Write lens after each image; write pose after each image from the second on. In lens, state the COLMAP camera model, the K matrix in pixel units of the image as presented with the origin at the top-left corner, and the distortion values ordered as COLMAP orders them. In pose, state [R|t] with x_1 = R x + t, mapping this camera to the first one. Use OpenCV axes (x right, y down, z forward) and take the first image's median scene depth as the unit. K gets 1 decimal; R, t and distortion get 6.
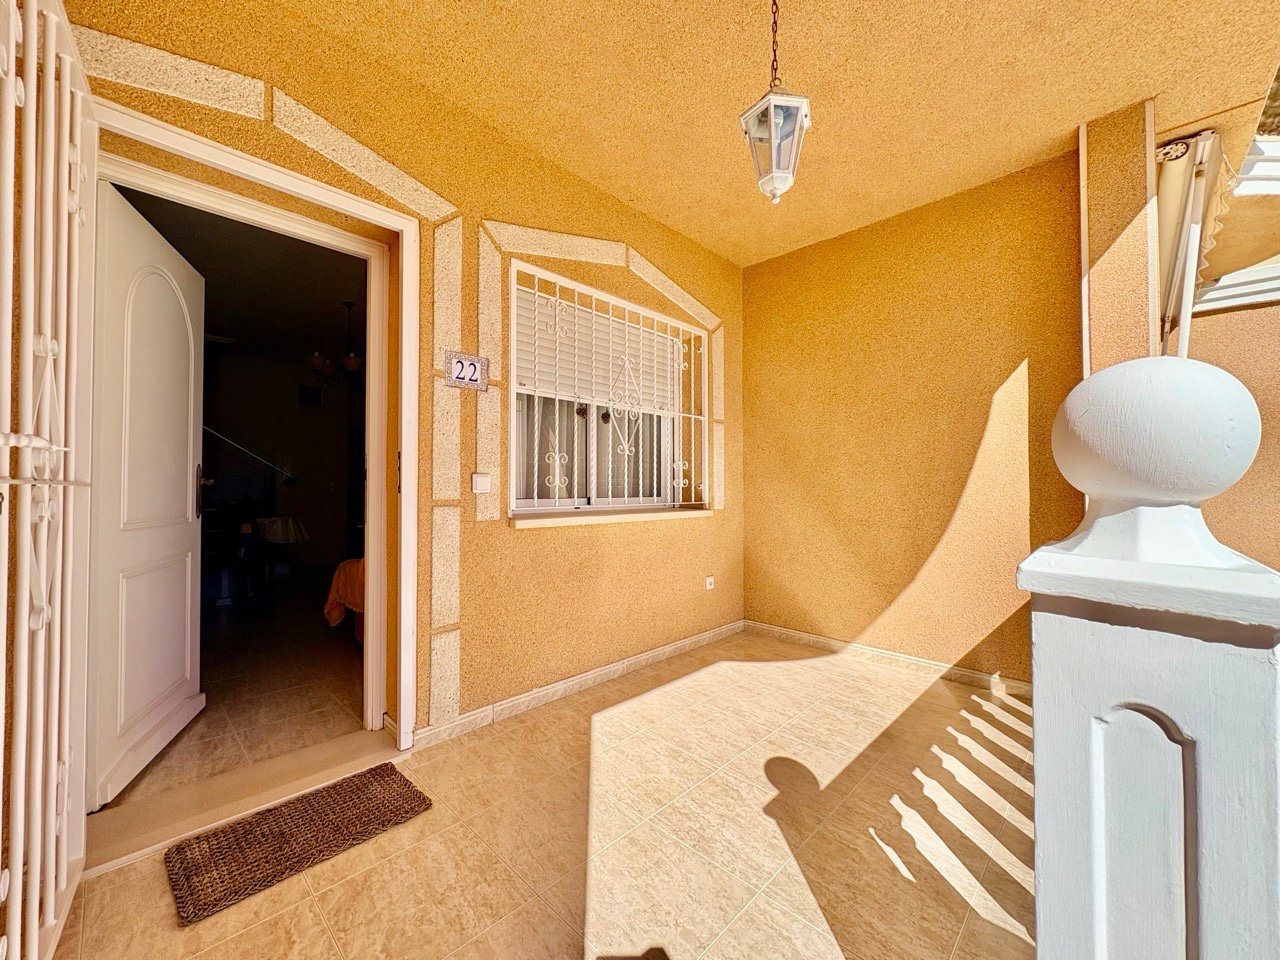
lens RADIAL K [[506.7, 0, 640.0], [0, 506.7, 480.0], [0, 0, 1]] dist [-0.001094, -0.000494]
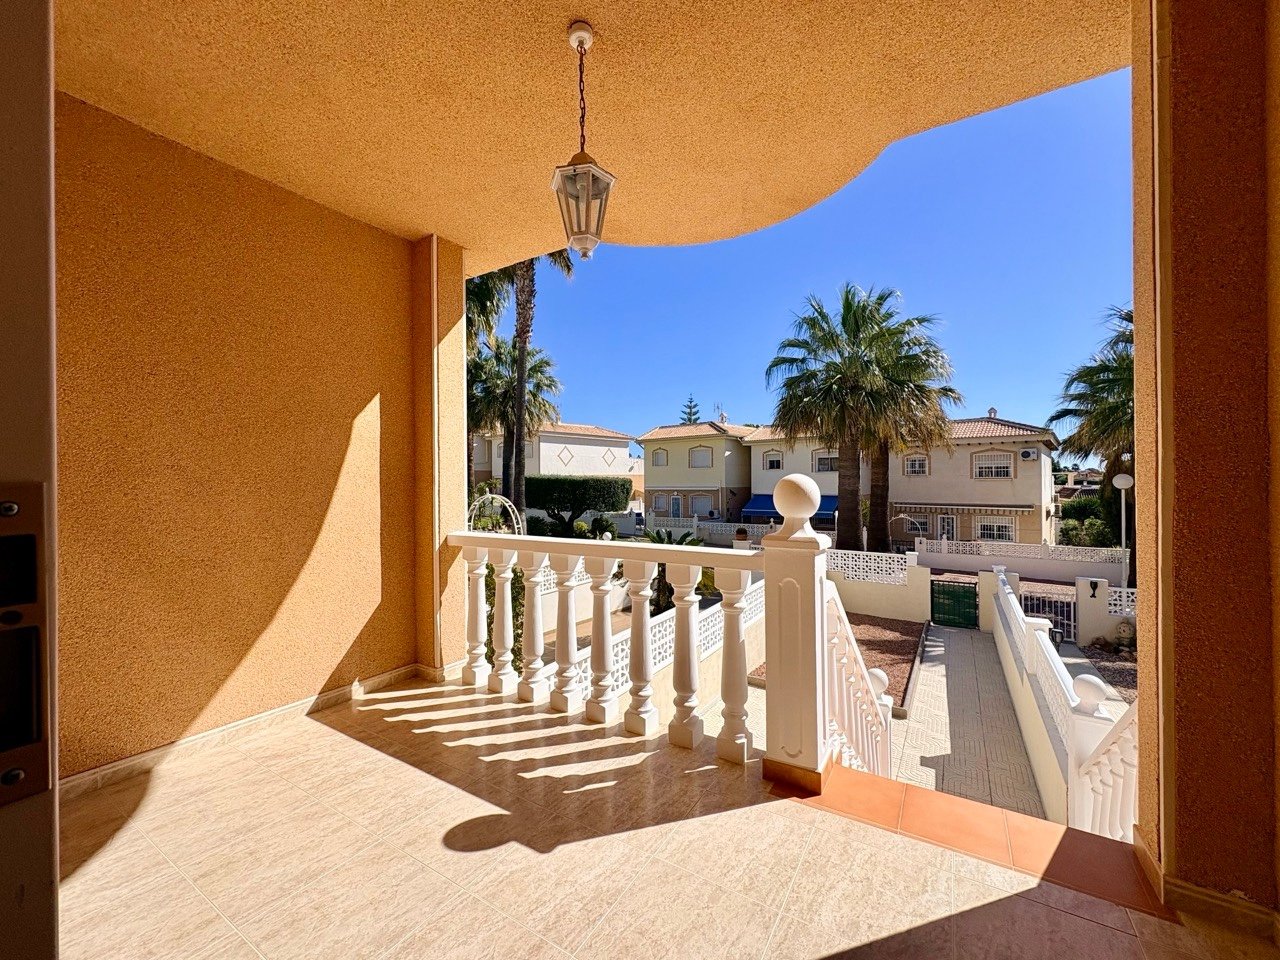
lens RADIAL K [[506.7, 0, 640.0], [0, 506.7, 480.0], [0, 0, 1]] dist [-0.001094, -0.000494]
pose [[-0.209351, 0.000891, 0.977840, -0.552912], [-0.005634, 0.999982, -0.002118, -0.050783], [-0.977824, -0.005953, -0.209343, 0.753457]]
